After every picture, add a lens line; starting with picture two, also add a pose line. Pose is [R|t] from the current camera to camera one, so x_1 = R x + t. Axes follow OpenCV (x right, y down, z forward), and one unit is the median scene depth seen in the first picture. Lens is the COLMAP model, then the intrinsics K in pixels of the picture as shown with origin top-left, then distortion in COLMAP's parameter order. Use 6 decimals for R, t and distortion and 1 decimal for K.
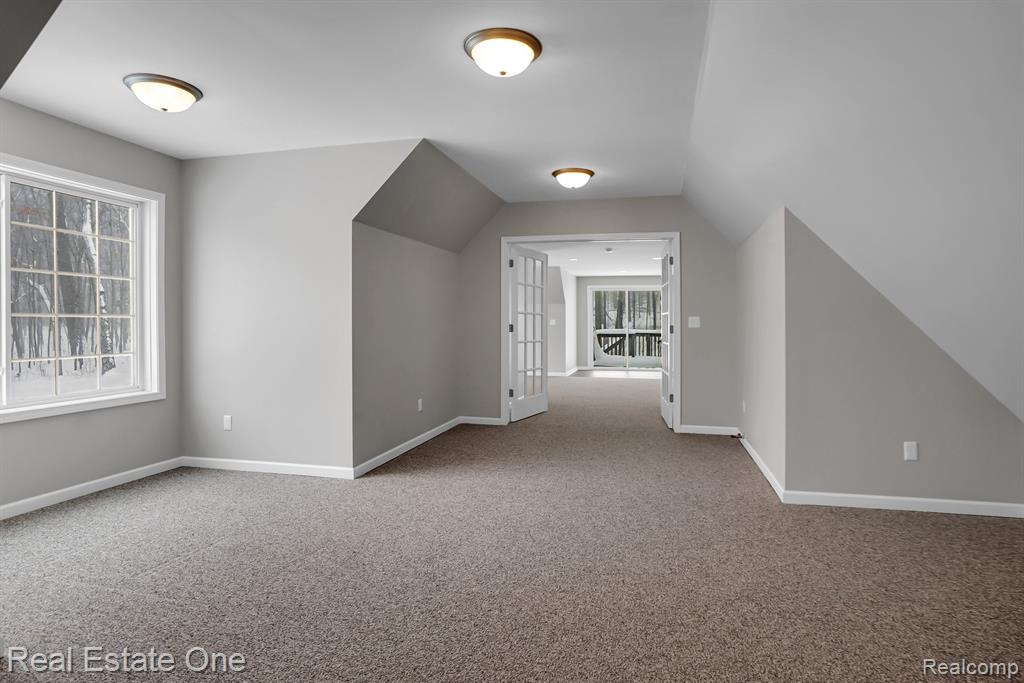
lens RADIAL K [[528.2, 0, 507.6], [0, 528.2, 323.0], [0, 0, 1]] dist [-0.002100, 0.001509]
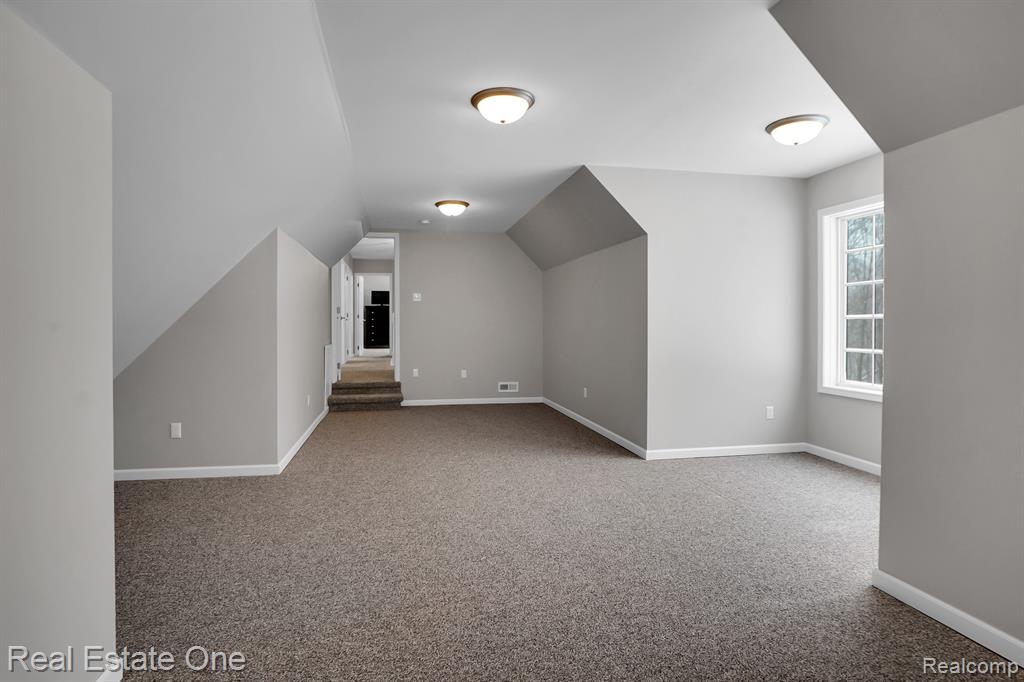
lens RADIAL K [[528.2, 0, 507.6], [0, 528.2, 322.5], [0, 0, 1]] dist [-0.002100, 0.001509]
pose [[-0.882997, -0.001865, -0.469374, 0.513329], [-0.002321, 0.999997, 0.000393, -0.004689], [0.469372, 0.001436, -0.882999, 1.916032]]
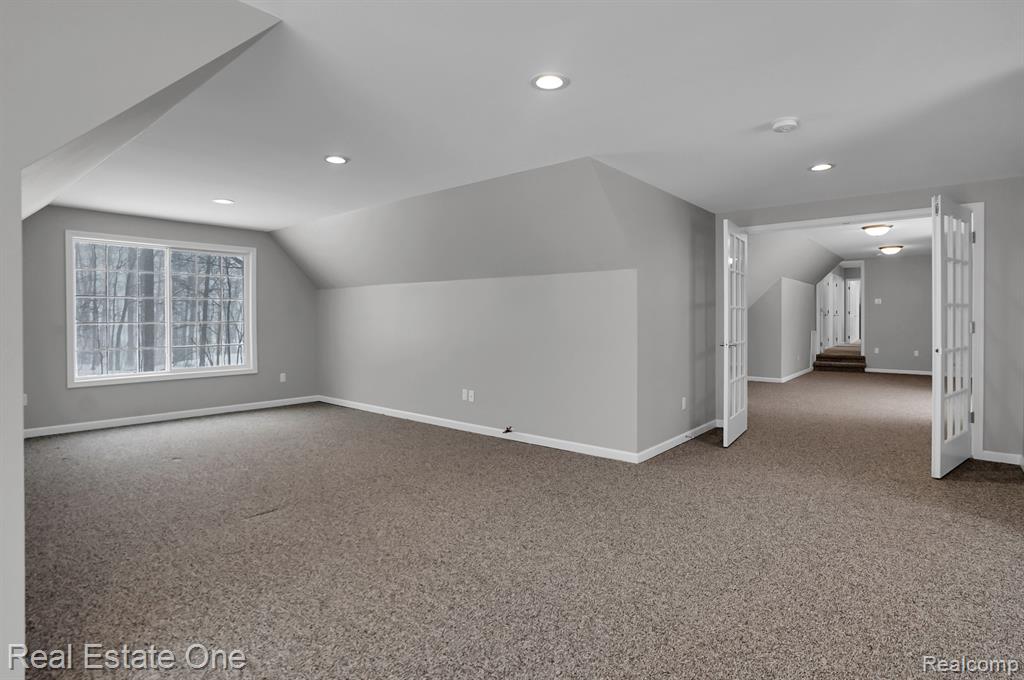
lens RADIAL K [[528.2, 0, 507.6], [0, 528.2, 321.5], [0, 0, 1]] dist [-0.002100, 0.001509]
pose [[-0.918005, -0.004063, 0.396548, 0.618781], [-0.000007, 0.999948, 0.010230, -0.012660], [-0.396569, 0.009388, -0.917957, 3.493970]]
